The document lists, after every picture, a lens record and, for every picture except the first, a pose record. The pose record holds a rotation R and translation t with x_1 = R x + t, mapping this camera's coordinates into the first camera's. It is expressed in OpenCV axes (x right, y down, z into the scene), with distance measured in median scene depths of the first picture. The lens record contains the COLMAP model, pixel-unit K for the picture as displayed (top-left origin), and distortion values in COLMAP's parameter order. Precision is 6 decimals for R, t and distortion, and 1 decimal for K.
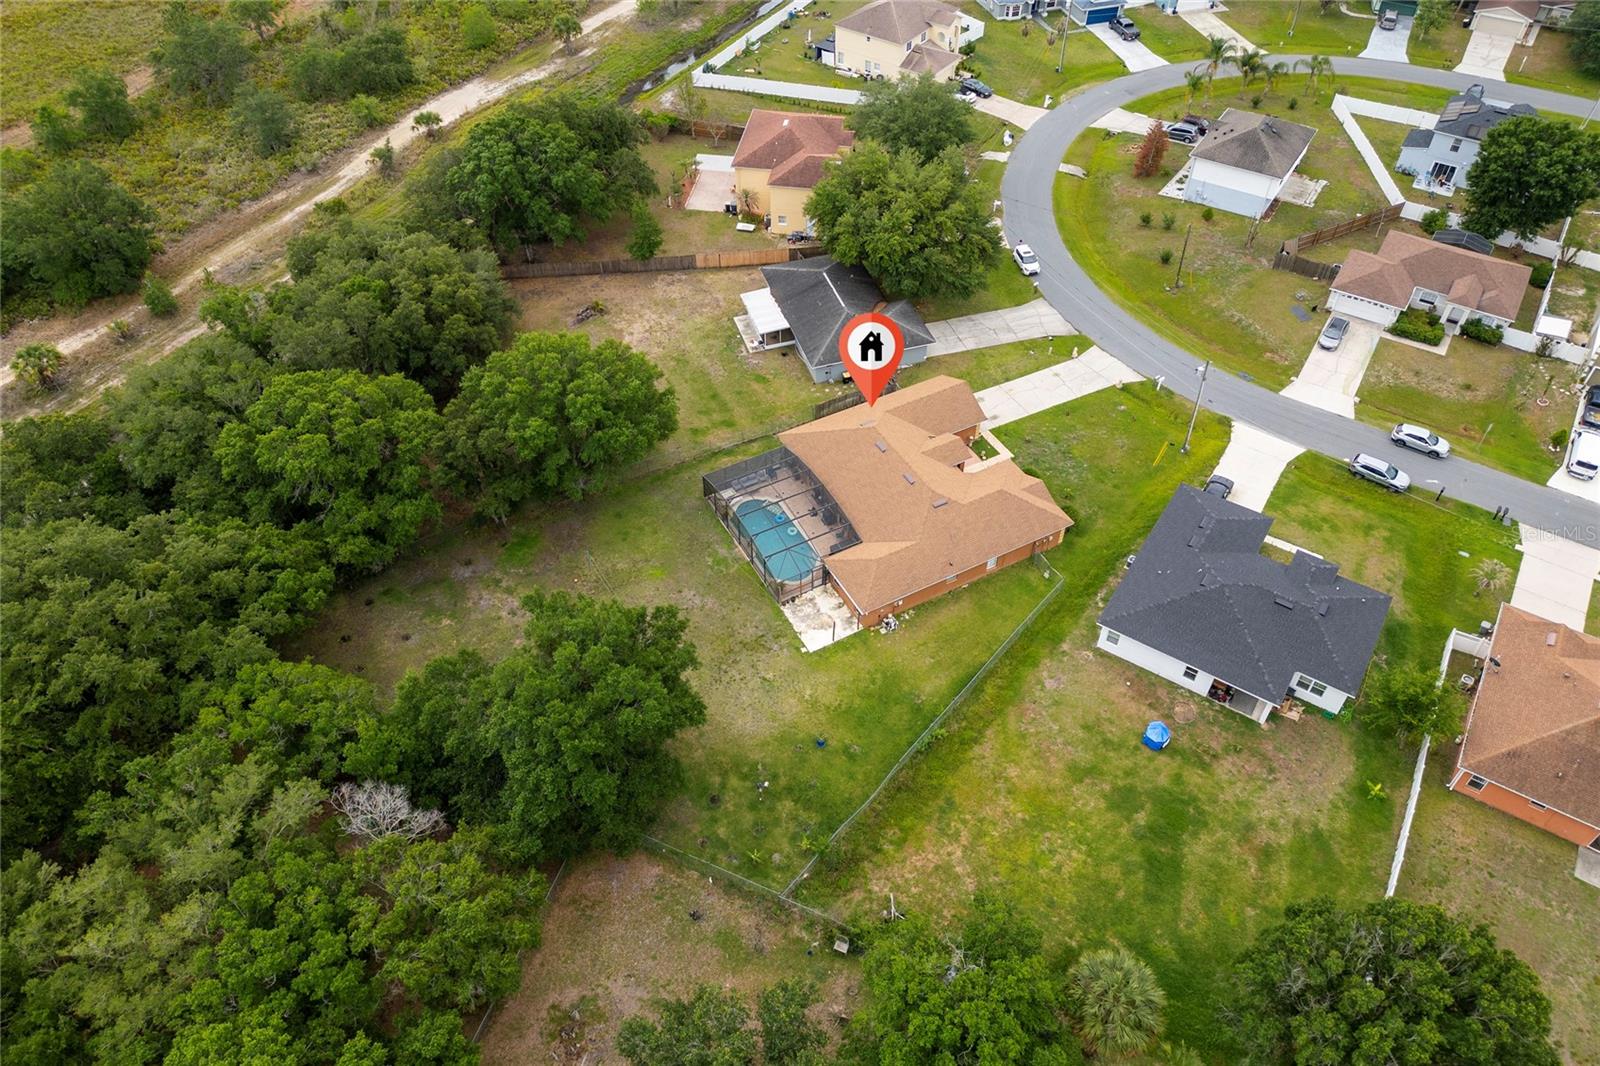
lens RADIAL K [[1123.5, 0, 797.6], [0, 1123.5, 489.9], [0, 0, 1]] dist [0.075493, -0.077346]
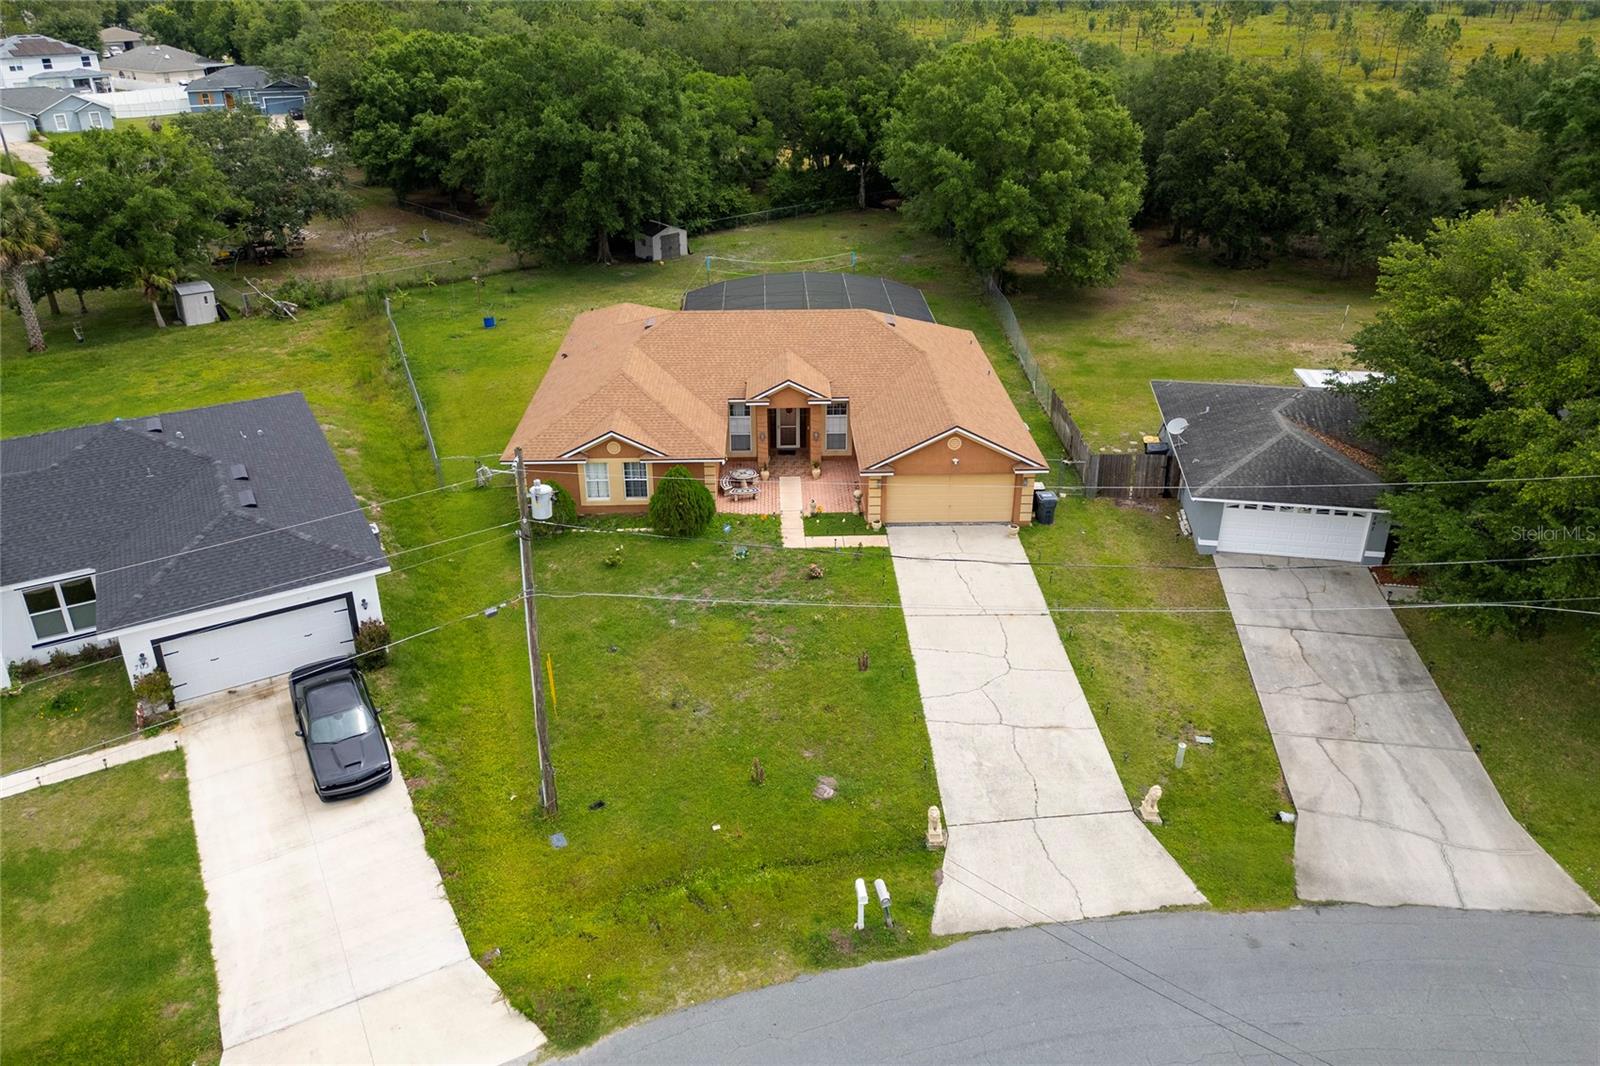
lens RADIAL K [[1115.5, 0, 799.6], [0, 1115.5, 484.6], [0, 0, 1]] dist [0.073063, -0.069530]
pose [[-0.452068, 0.381502, -0.806282, 0.597766], [-0.620293, 0.515113, 0.591519, -0.339141], [0.640992, 0.767538, 0.003777, 1.130023]]
